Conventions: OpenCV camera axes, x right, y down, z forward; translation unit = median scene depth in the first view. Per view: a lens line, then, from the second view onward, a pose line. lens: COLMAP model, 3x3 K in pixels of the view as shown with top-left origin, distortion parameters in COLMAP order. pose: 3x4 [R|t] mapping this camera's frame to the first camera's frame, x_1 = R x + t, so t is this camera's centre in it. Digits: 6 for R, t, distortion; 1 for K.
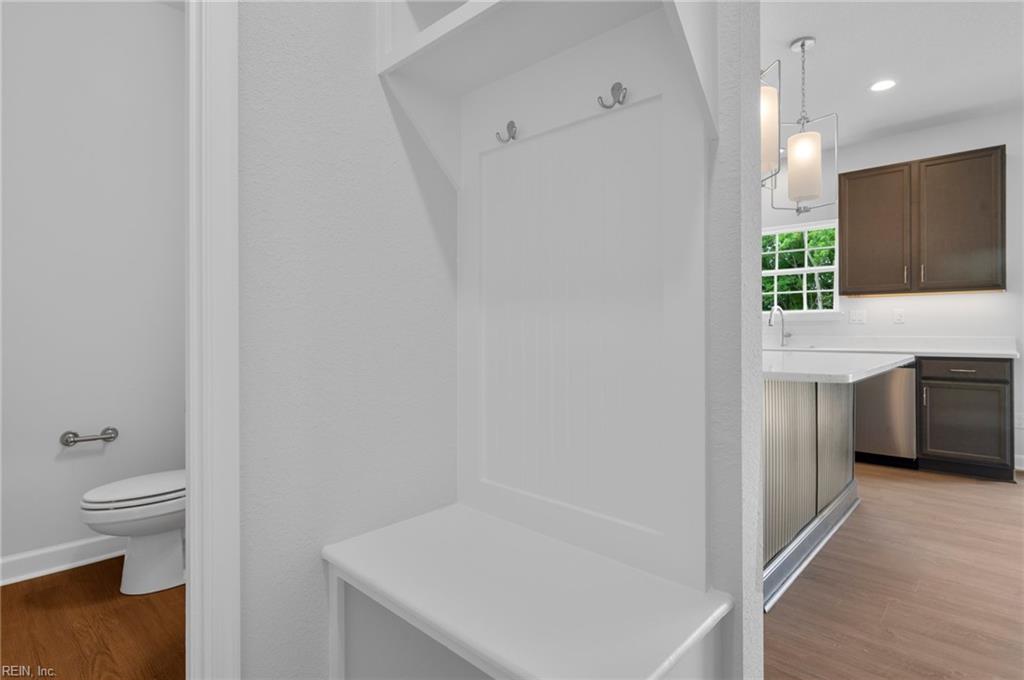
lens RADIAL K [[517.1, 0, 510.8], [0, 517.1, 335.7], [0, 0, 1]] dist [0.000047, -0.000216]
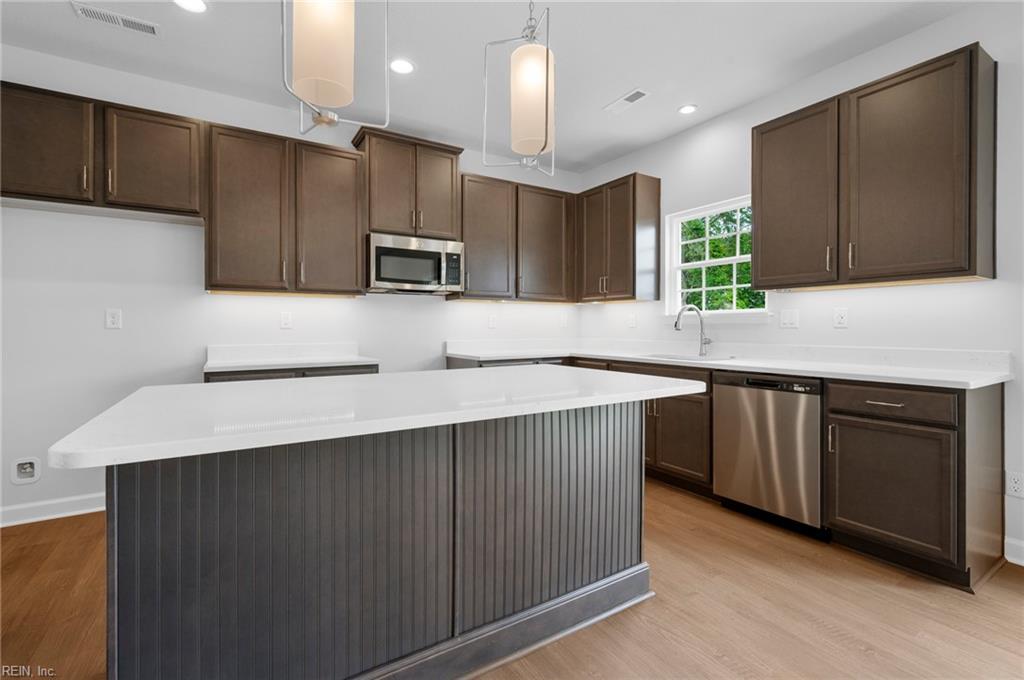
lens RADIAL K [[454.1, 0, 516.6], [0, 454.1, 334.1], [0, 0, 1]] dist [-0.002626, 0.000624]
pose [[0.968118, 0.007737, -0.250375, 0.519095], [-0.007285, 0.999970, 0.002730, -0.015358], [0.250389, -0.000819, 0.968145, 0.308885]]
